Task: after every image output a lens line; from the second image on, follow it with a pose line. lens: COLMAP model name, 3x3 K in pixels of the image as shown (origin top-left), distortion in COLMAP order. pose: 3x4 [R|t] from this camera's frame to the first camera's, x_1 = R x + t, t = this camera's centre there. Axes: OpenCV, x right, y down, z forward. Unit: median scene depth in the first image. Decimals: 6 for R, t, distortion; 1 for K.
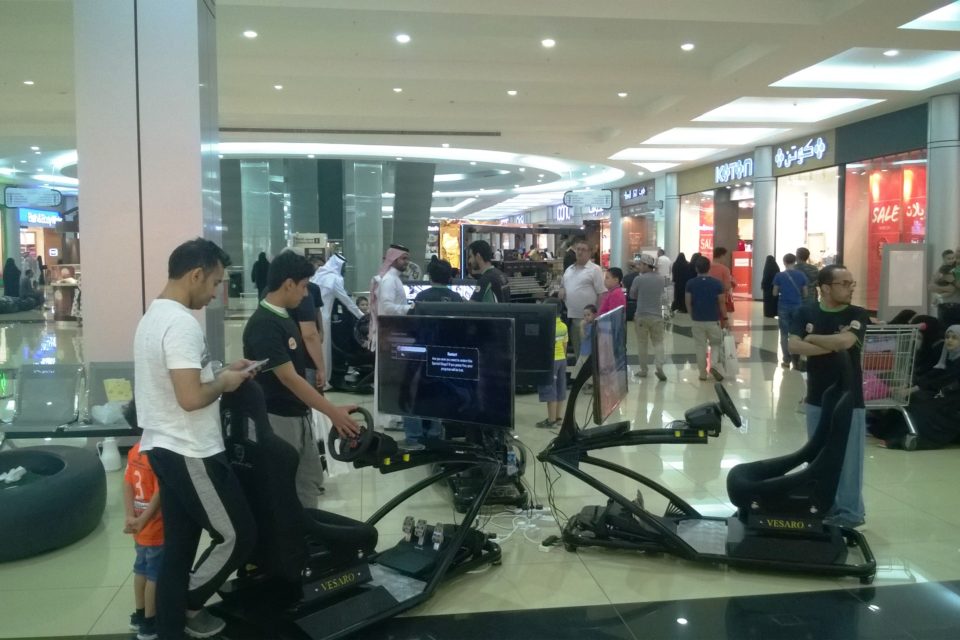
lens RADIAL K [[846.7, 0, 482.0], [0, 846.7, 320.6], [0, 0, 1]] dist [0.015769, -0.096275]
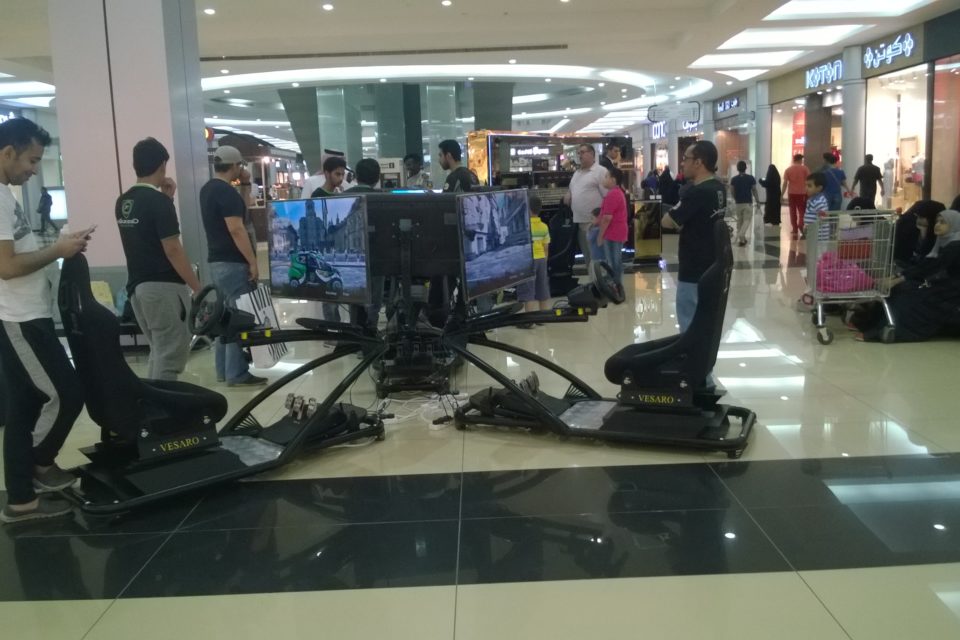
lens RADIAL K [[846.7, 0, 476.1], [0, 846.7, 321.7], [0, 0, 1]] dist [0.015769, -0.096275]
pose [[0.992368, -0.014749, -0.122424, 0.153347], [0.025489, 0.995914, 0.086631, 0.033335], [0.120646, -0.089090, 0.988690, 0.002213]]
